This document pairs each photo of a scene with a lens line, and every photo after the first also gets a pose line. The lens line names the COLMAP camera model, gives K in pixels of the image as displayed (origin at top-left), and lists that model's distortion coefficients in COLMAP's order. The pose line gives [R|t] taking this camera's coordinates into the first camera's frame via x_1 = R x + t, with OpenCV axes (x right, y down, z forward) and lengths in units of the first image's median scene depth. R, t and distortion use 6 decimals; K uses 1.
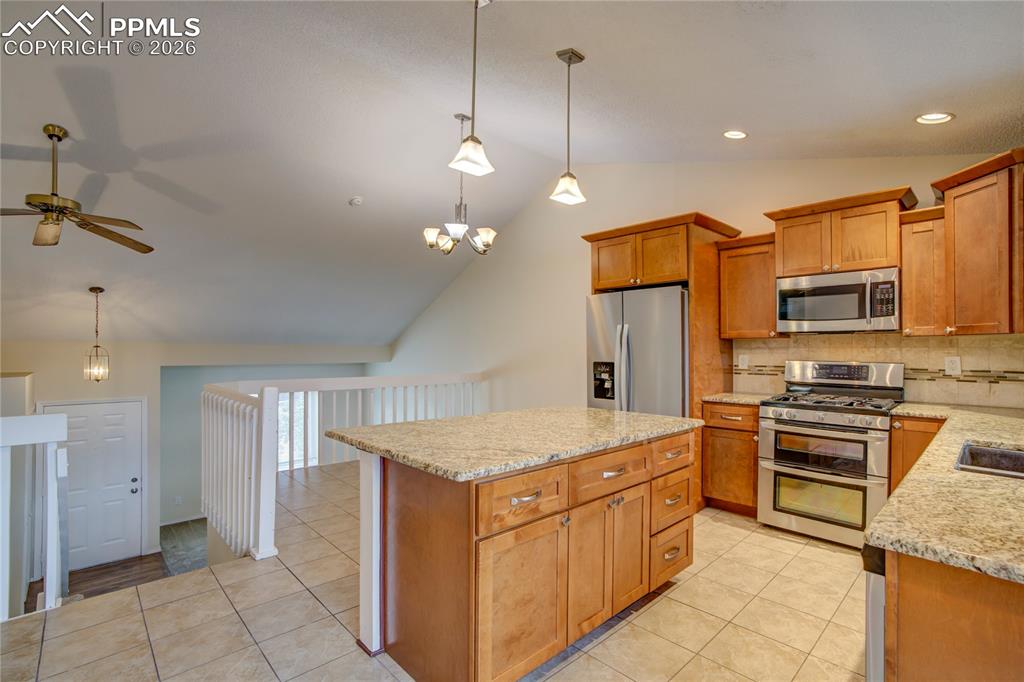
lens RADIAL K [[476.7, 0, 507.9], [0, 476.7, 338.6], [0, 0, 1]] dist [-0.003268, 0.000259]
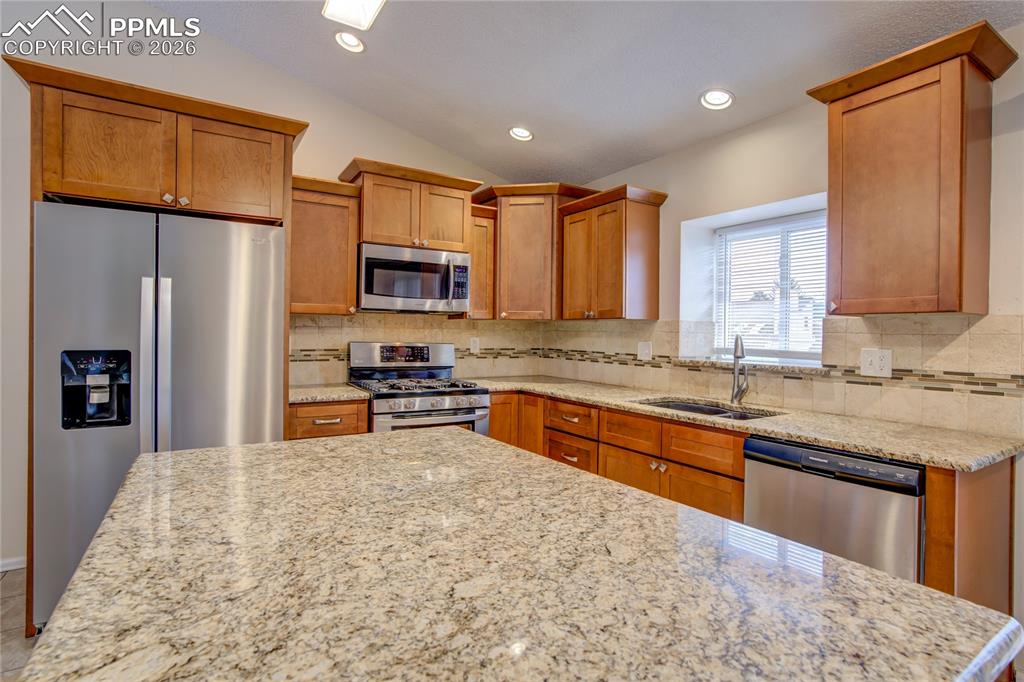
lens RADIAL K [[520.5, 0, 523.4], [0, 520.5, 336.7], [0, 0, 1]] dist [-0.000967, 0.000414]
pose [[0.191042, -0.003381, 0.981576, -0.278452], [-0.035772, 0.999306, 0.010404, 0.017297], [-0.980930, -0.037100, 0.190788, 0.585435]]
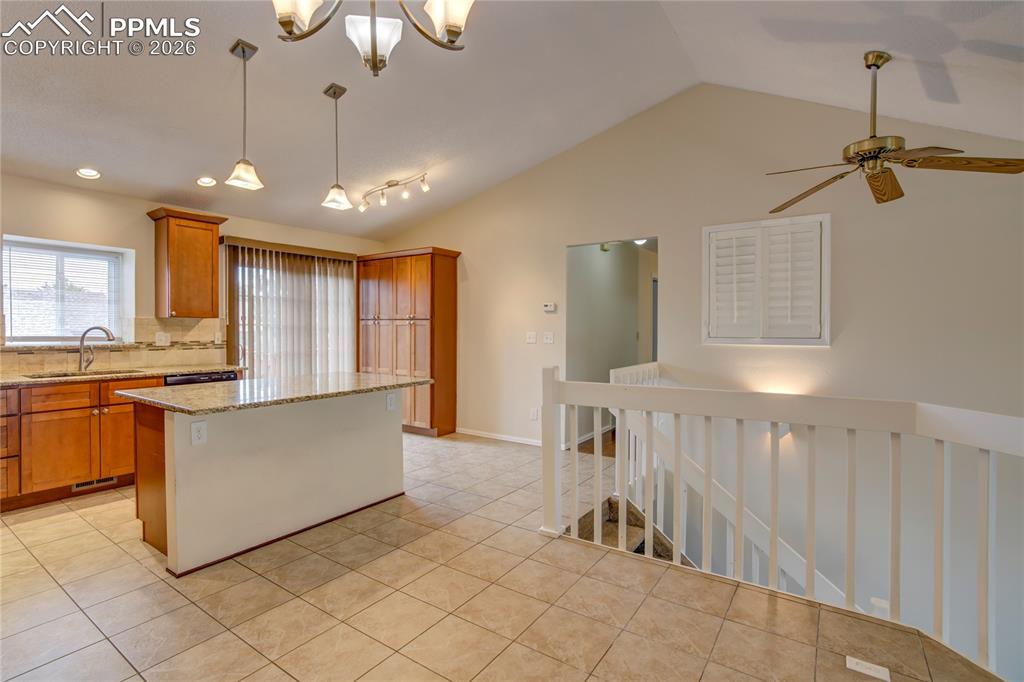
lens RADIAL K [[497.4, 0, 478.4], [0, 497.4, 340.4], [0, 0, 1]] dist [-0.002942, 0.000145]
pose [[-0.985736, -0.002272, -0.168284, -0.150329], [-0.002663, 0.999994, 0.002097, 0.039201], [0.168278, 0.002515, -0.985736, 1.756372]]
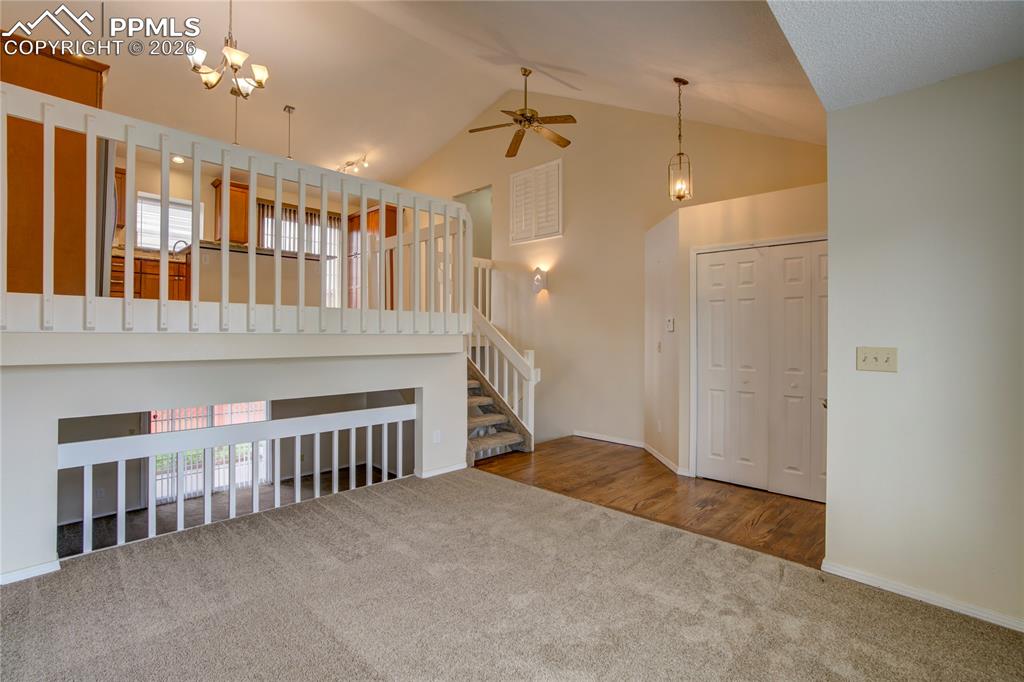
lens RADIAL K [[476.7, 0, 507.9], [0, 476.7, 338.6], [0, 0, 1]] dist [-0.003268, 0.000259]
pose [[-0.999531, -0.004300, -0.030316, -0.856165], [-0.003538, 0.999677, -0.025168, 0.496480], [0.030414, -0.025049, -0.999223, 2.611027]]
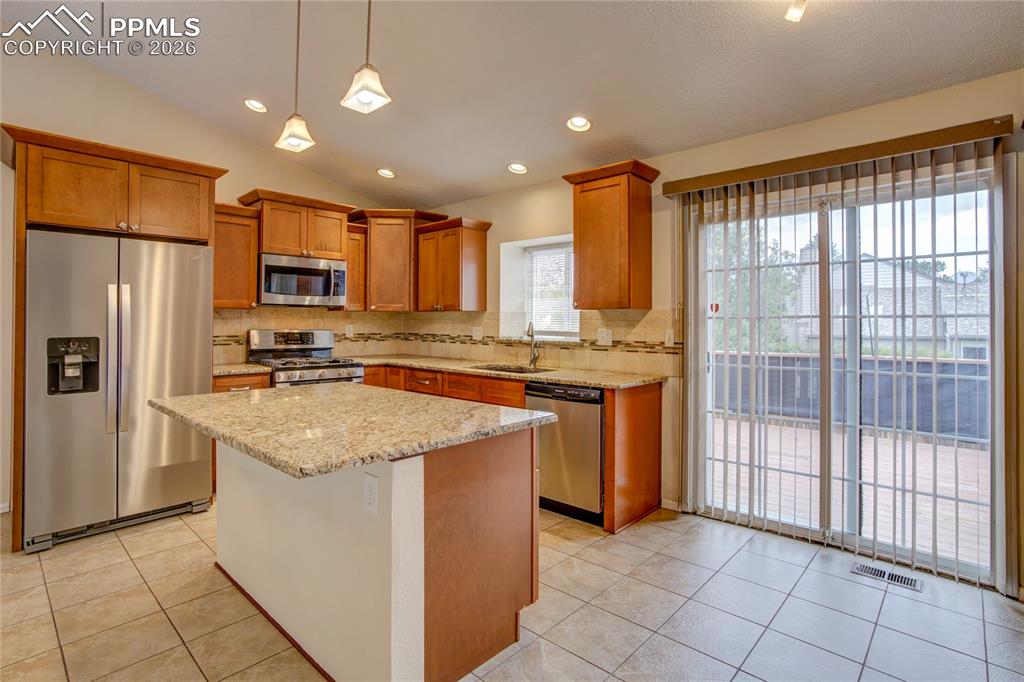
lens RADIAL K [[507.7, 0, 514.6], [0, 507.7, 318.5], [0, 0, 1]] dist [-0.053882, 0.024806]
pose [[-0.056230, 0.005023, 0.998405, -0.625158], [-0.026869, 0.999618, -0.006543, 0.013128], [-0.998056, -0.027194, -0.056074, 0.524135]]
